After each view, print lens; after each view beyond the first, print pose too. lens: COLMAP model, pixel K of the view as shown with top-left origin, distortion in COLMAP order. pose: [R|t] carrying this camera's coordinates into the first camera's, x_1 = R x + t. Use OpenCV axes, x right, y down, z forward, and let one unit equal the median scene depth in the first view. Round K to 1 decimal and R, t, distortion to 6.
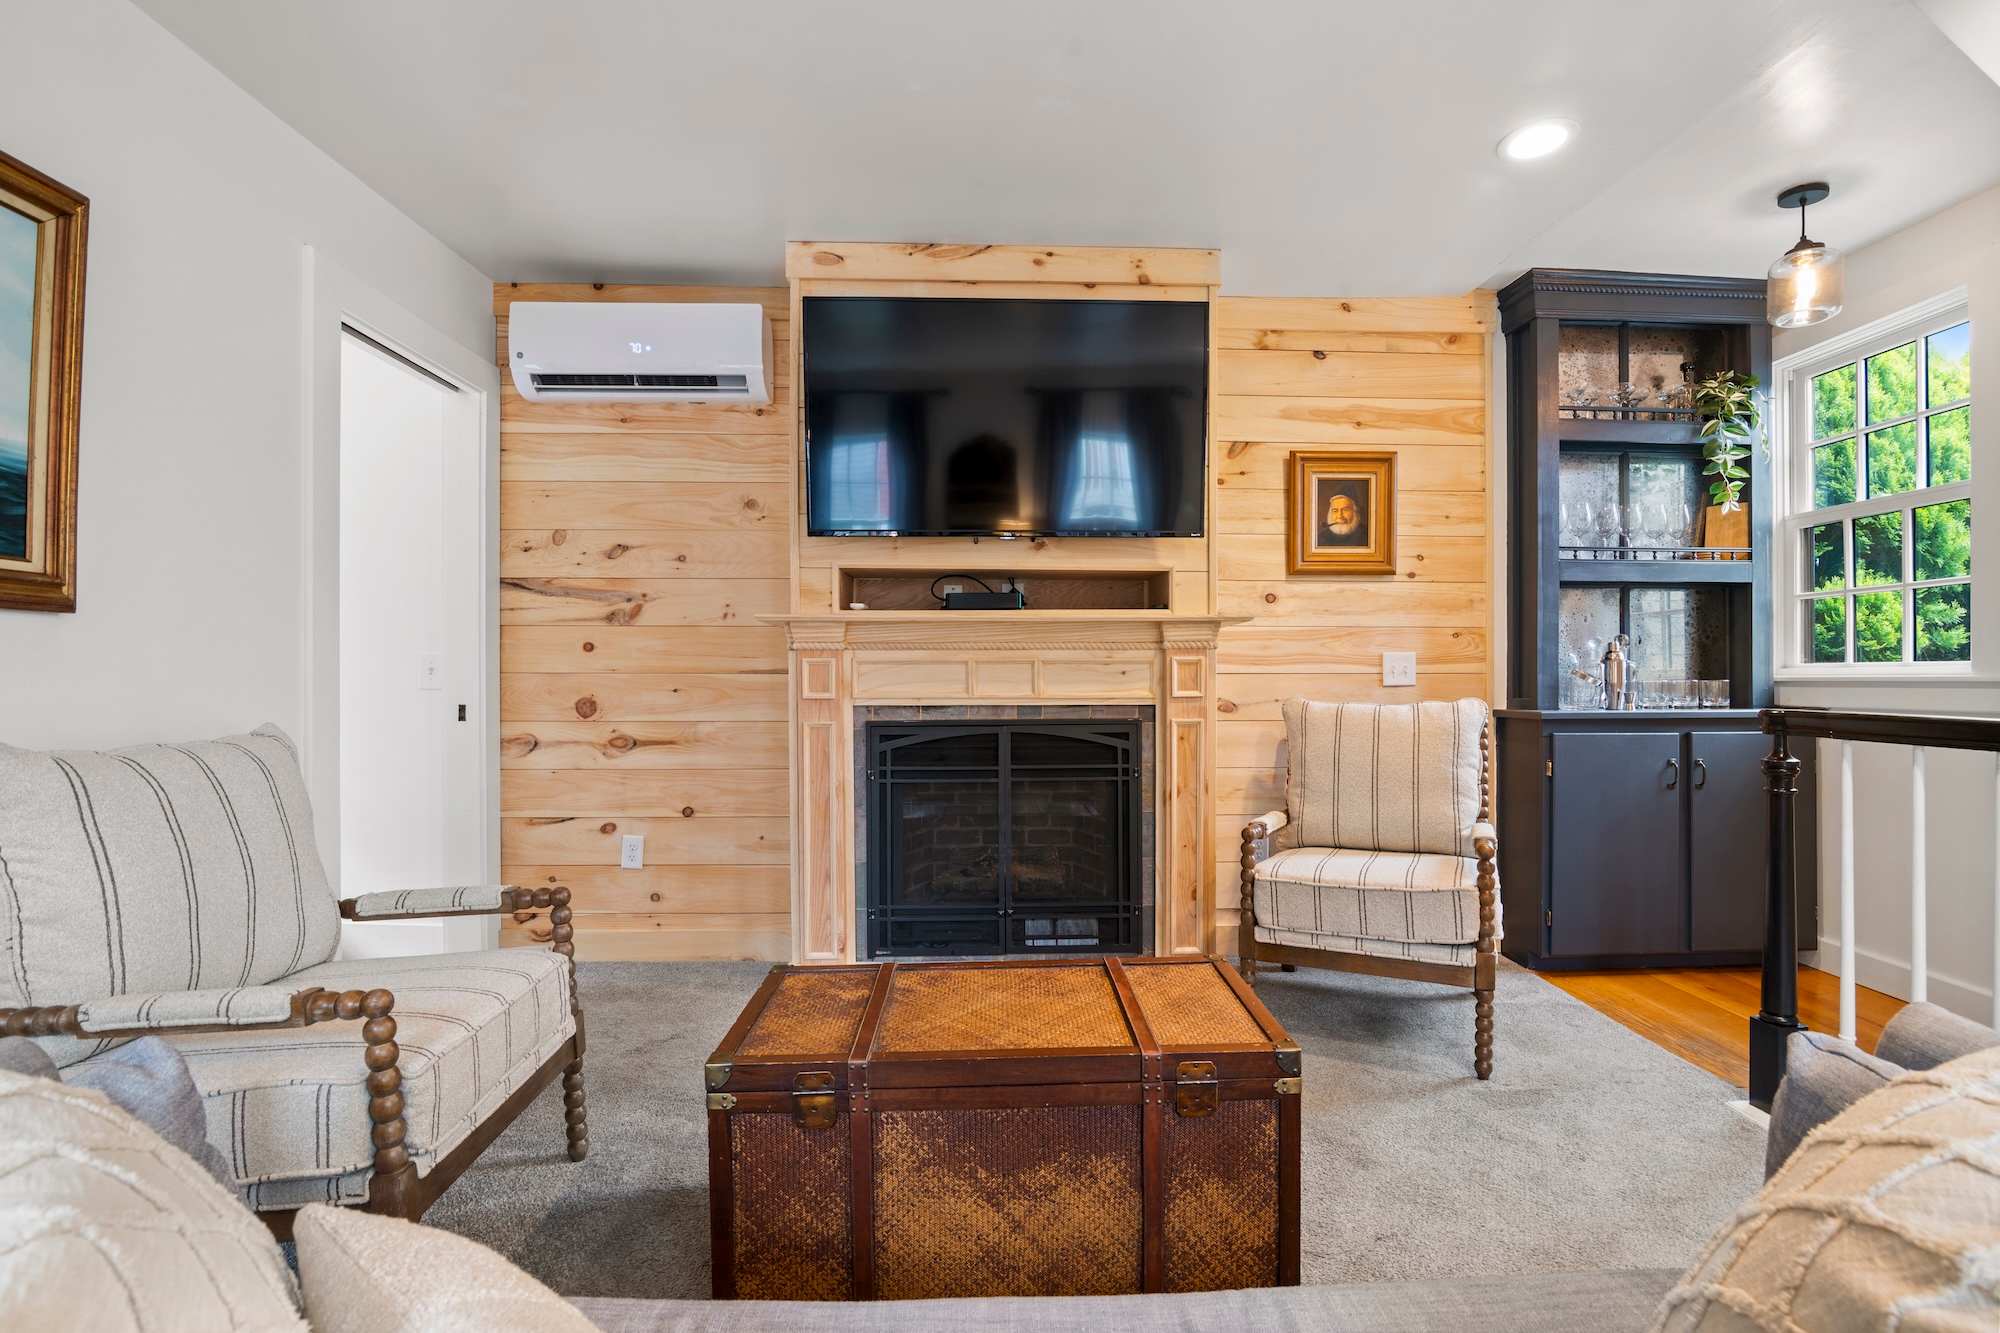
lens RADIAL K [[922.8, 0, 1007.8], [0, 922.8, 683.4], [0, 0, 1]] dist [-0.015167, -0.000542]
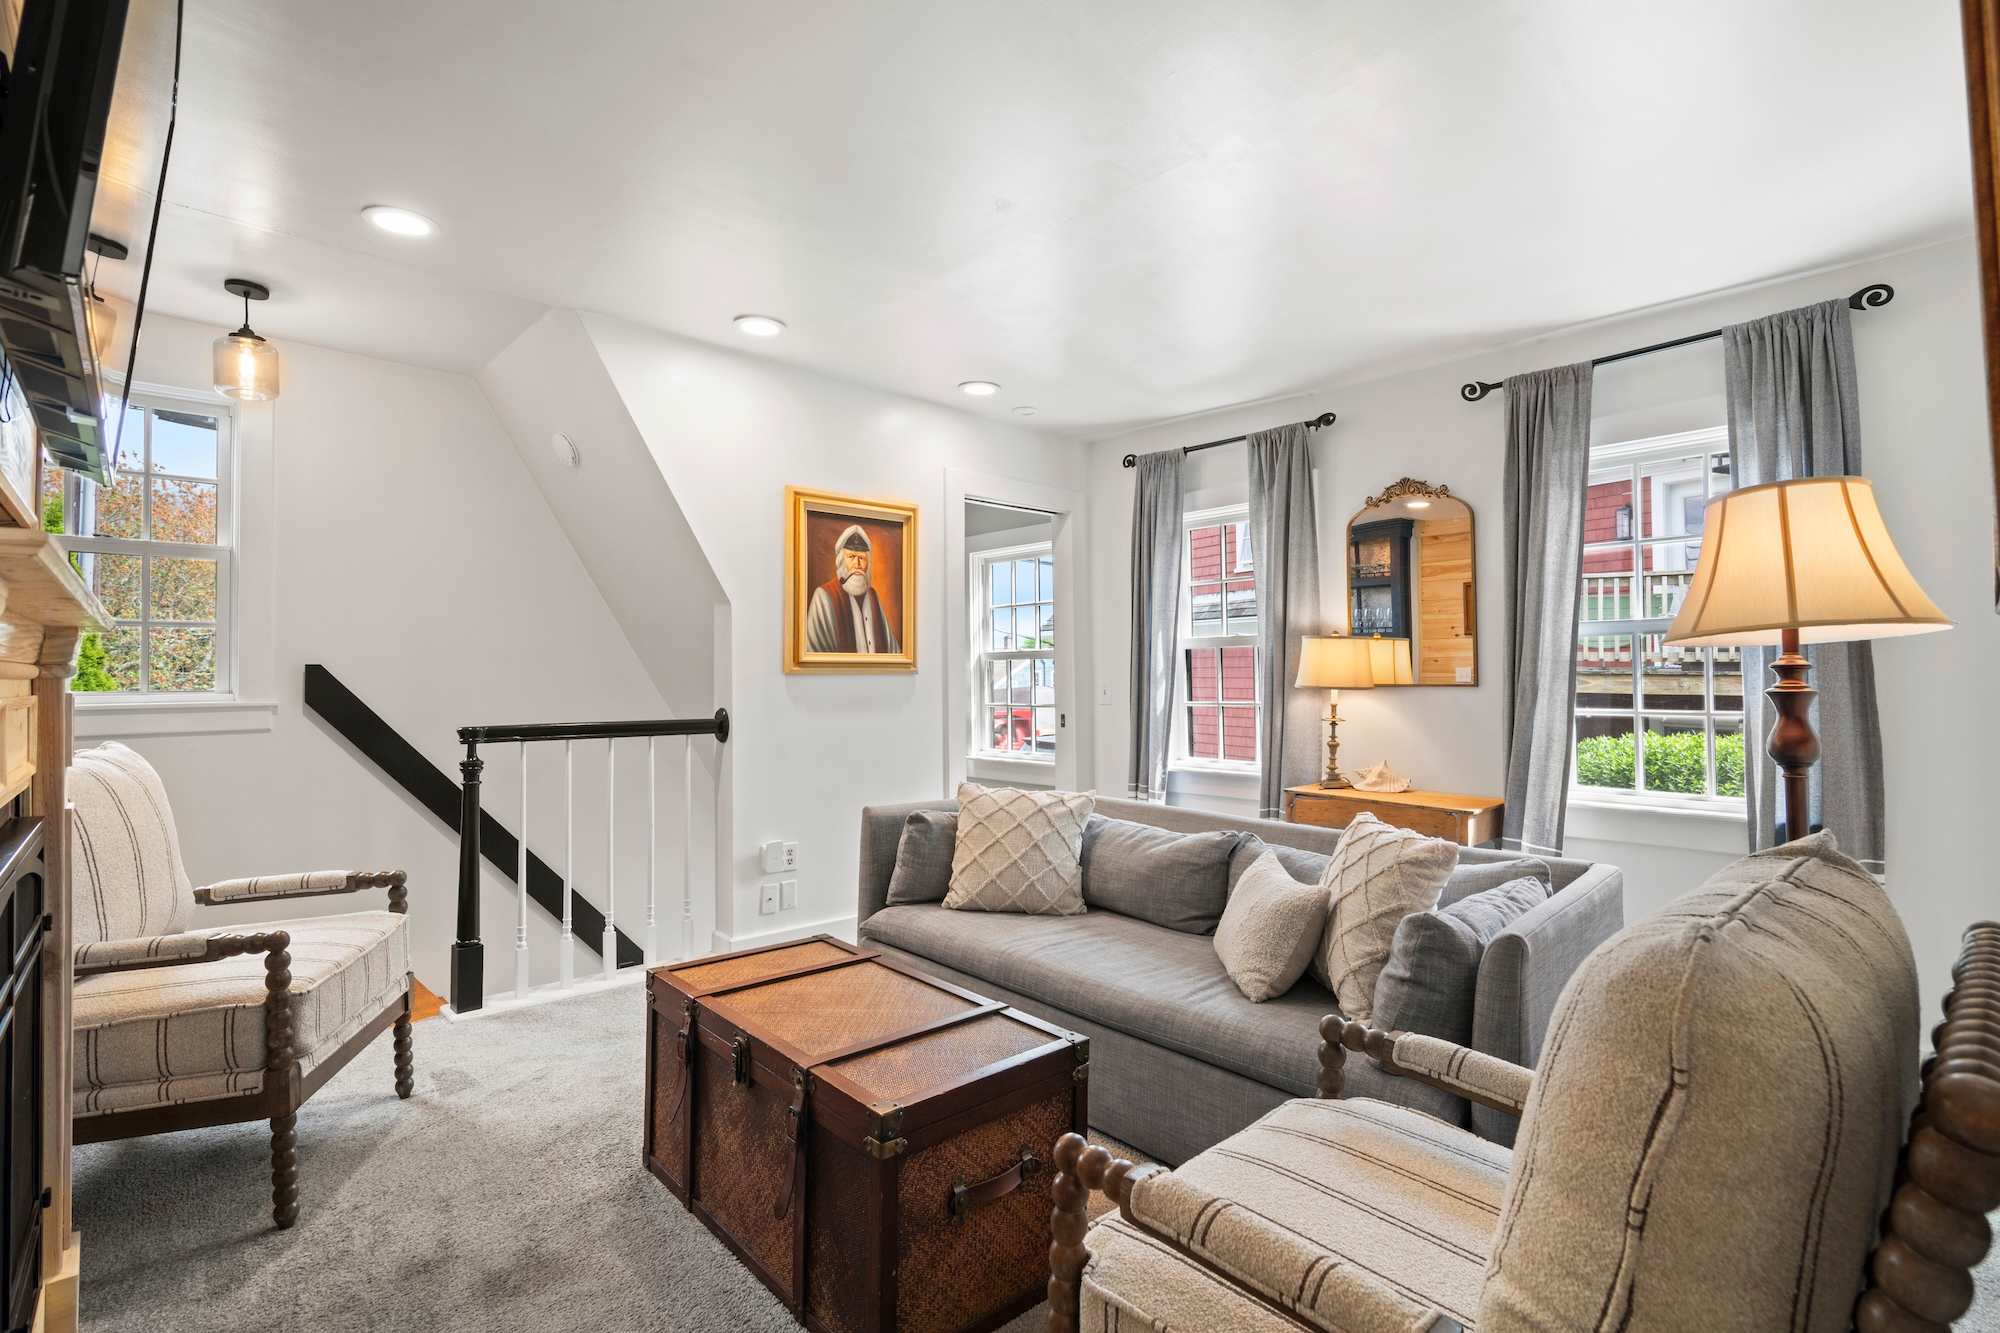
lens RADIAL K [[948.1, 0, 1000.0], [0, 948.1, 666.5], [0, 0, 1]] dist [-0.000362, -0.000206]
pose [[-0.633714, 0.009054, 0.773515, -0.588663], [0.010440, 0.999941, -0.003151, -0.037027], [-0.773497, 0.006079, -0.633771, 0.909821]]
